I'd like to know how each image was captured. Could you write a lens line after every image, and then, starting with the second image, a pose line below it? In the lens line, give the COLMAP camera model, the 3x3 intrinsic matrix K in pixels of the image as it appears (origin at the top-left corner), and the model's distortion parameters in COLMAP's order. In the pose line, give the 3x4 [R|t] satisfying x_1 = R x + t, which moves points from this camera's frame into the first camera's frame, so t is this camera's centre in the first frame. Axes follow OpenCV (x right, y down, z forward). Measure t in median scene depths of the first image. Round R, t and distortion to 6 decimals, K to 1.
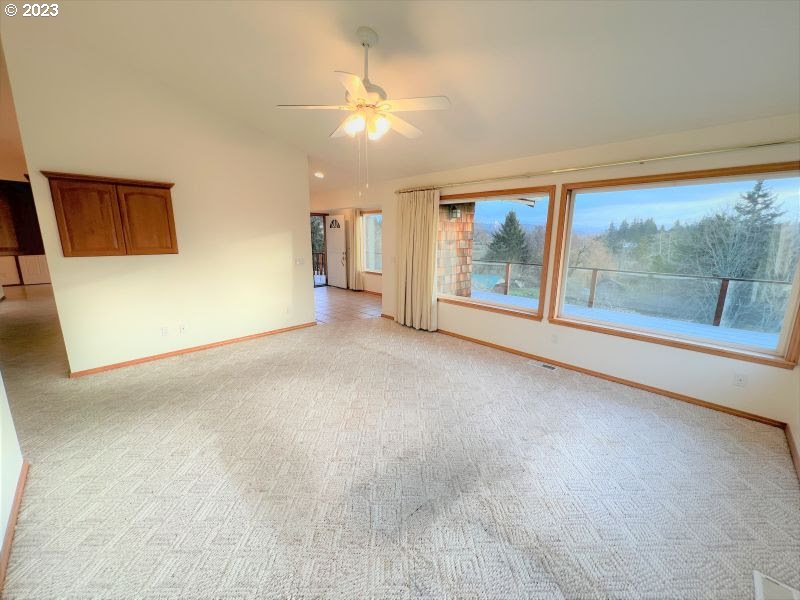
lens RADIAL K [[320.3, 0, 397.6], [0, 320.3, 298.9], [0, 0, 1]] dist [-0.002901, 0.000211]
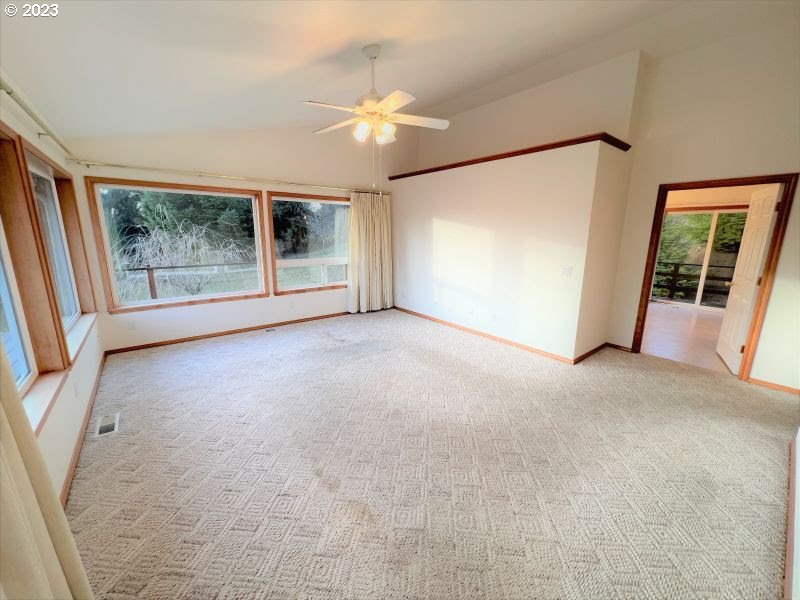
lens RADIAL K [[320.3, 0, 397.6], [0, 320.3, 298.9], [0, 0, 1]] dist [-0.002901, 0.000211]
pose [[-0.994262, -0.037902, 0.100029, -0.259586], [0.004640, 0.918960, 0.394323, -0.371113], [-0.106868, 0.392524, -0.913512, 1.865058]]
